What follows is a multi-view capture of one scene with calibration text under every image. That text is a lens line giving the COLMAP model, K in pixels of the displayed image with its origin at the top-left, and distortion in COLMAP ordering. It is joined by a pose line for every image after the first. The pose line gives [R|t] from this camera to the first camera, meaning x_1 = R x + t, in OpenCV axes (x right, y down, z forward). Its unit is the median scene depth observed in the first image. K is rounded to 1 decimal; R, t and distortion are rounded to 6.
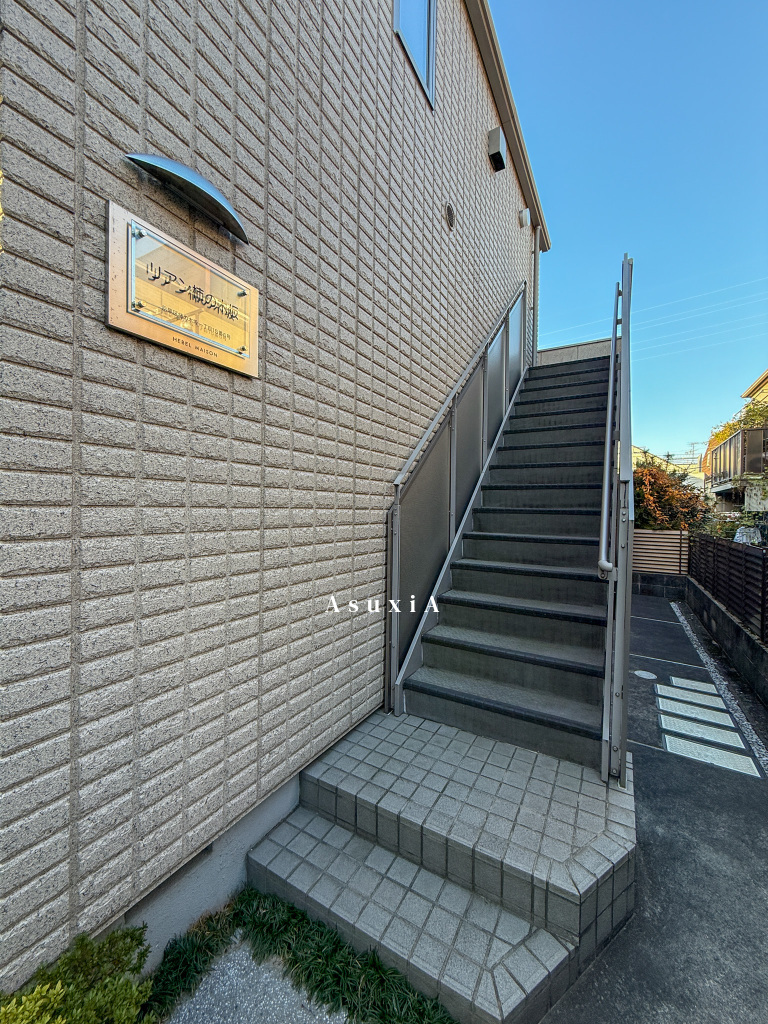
lens RADIAL K [[403.5, 0, 387.3], [0, 403.5, 512.0], [0, 0, 1]] dist [-0.000963, 0.000052]
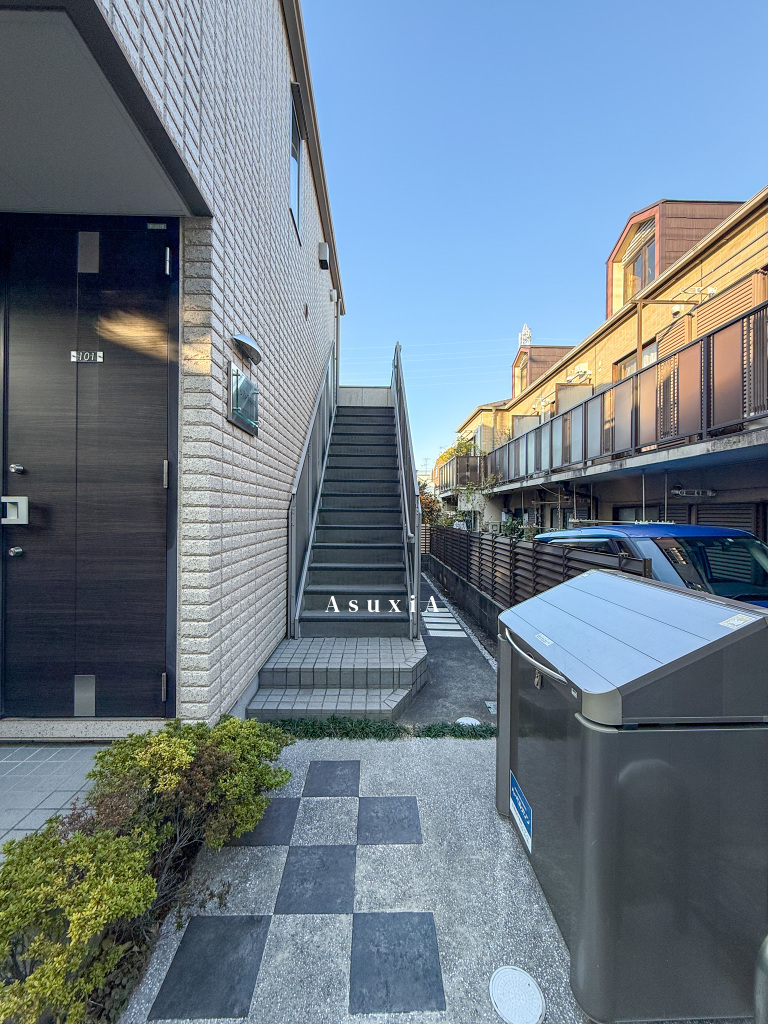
lens RADIAL K [[403.5, 0, 381.2], [0, 403.5, 511.3], [0, 0, 1]] dist [-0.000963, 0.000052]
pose [[0.857628, -0.007544, 0.514216, -0.378097], [0.010689, 0.999938, -0.003159, 0.007065], [-0.514160, 0.008205, 0.857655, -0.407593]]
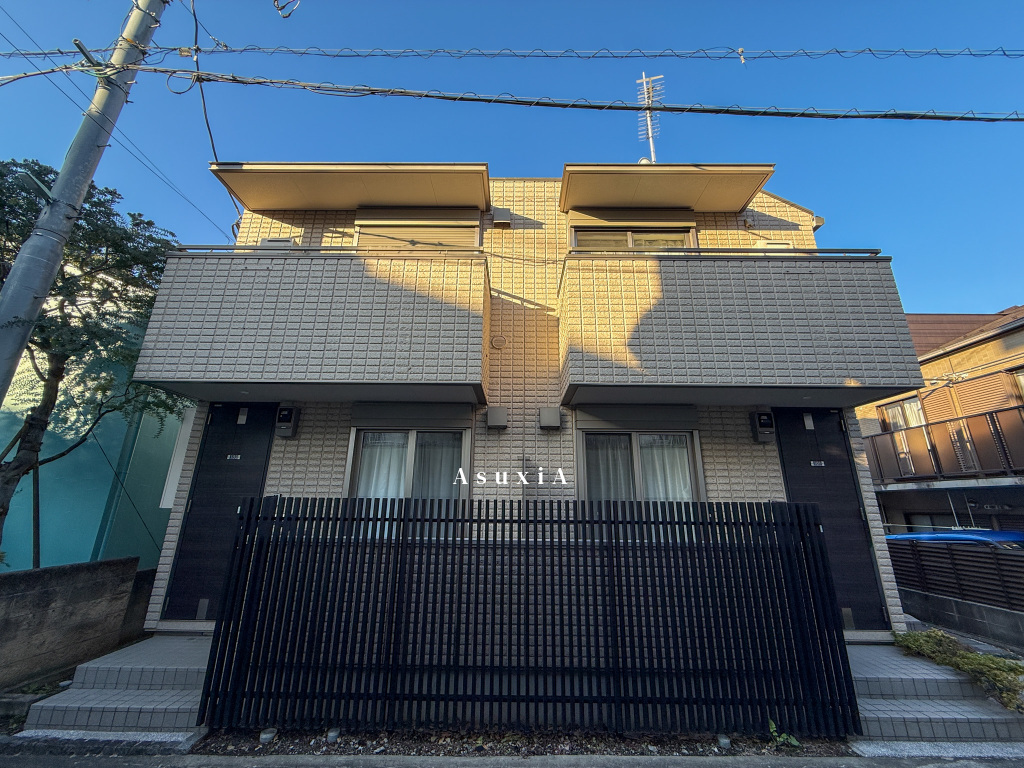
lens RADIAL K [[403.5, 0, 513.7], [0, 403.5, 384.0], [0, 0, 1]] dist [-0.000963, 0.000052]
pose [[0.869992, 0.136012, 0.473935, -2.273291], [0.007952, 0.957205, -0.289301, -0.096877], [-0.493002, 0.255458, 0.831679, -0.423578]]
